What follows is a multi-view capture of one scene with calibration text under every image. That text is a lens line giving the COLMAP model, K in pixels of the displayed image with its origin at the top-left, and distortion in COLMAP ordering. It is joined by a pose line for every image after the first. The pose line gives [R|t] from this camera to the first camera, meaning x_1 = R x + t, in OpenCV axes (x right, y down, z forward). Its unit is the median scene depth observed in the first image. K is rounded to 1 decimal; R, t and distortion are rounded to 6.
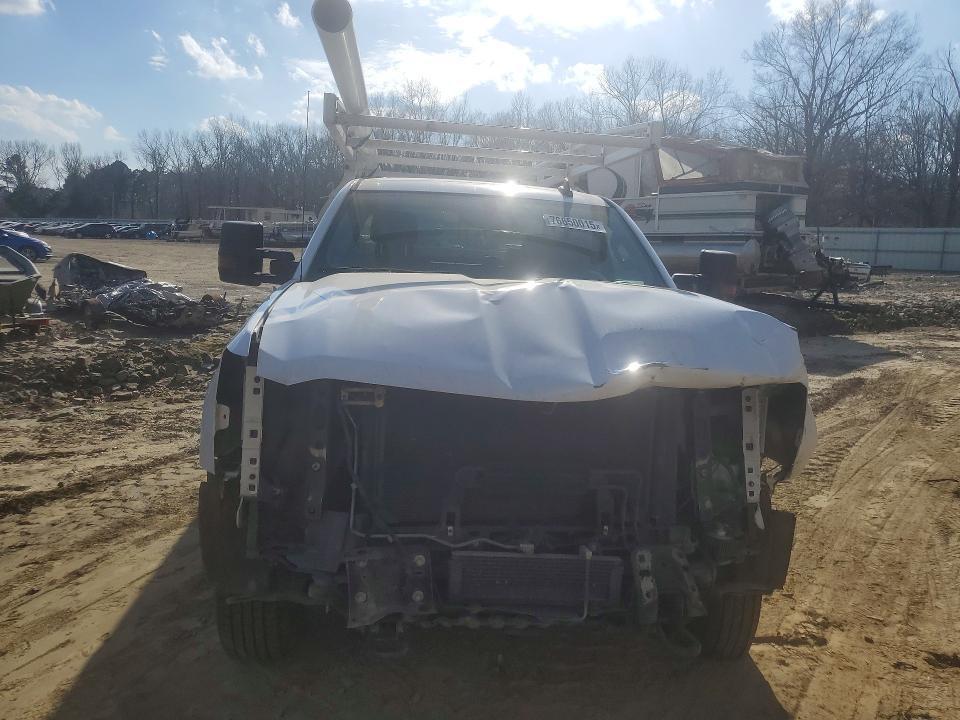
lens RADIAL K [[759.9, 0, 473.5], [0, 759.9, 361.4], [0, 0, 1]] dist [0.015599, 0.010318]
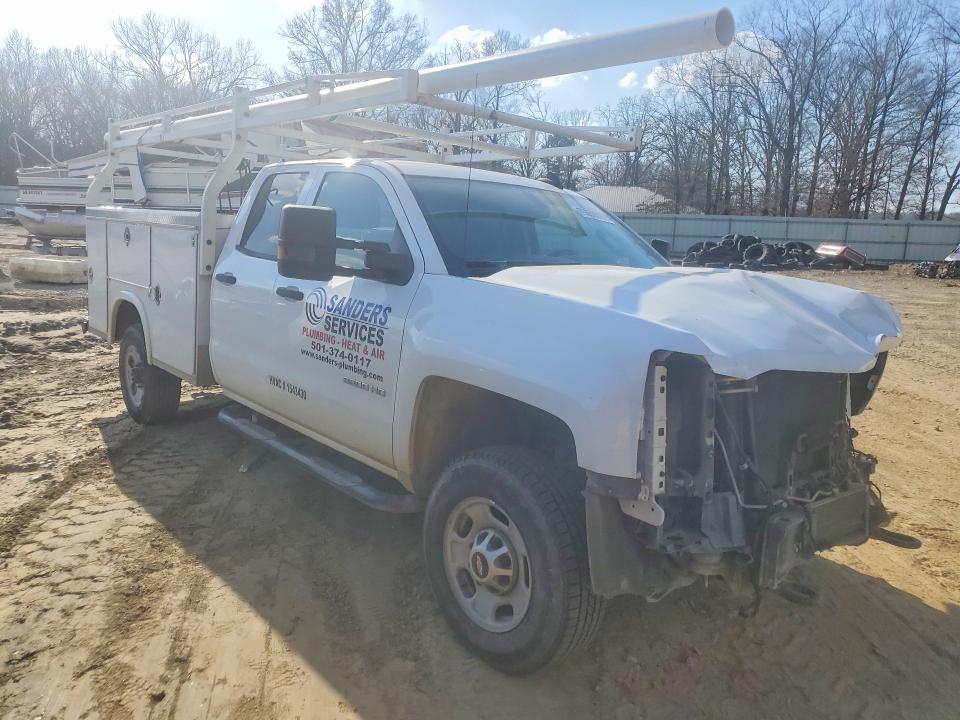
lens RADIAL K [[759.9, 0, 472.5], [0, 759.9, 356.6], [0, 0, 1]] dist [0.015599, 0.010318]
pose [[0.824446, -0.087626, 0.559115, -0.585184], [0.070523, 0.996147, 0.052130, -0.042392], [-0.561529, -0.003548, 0.827449, 0.165849]]
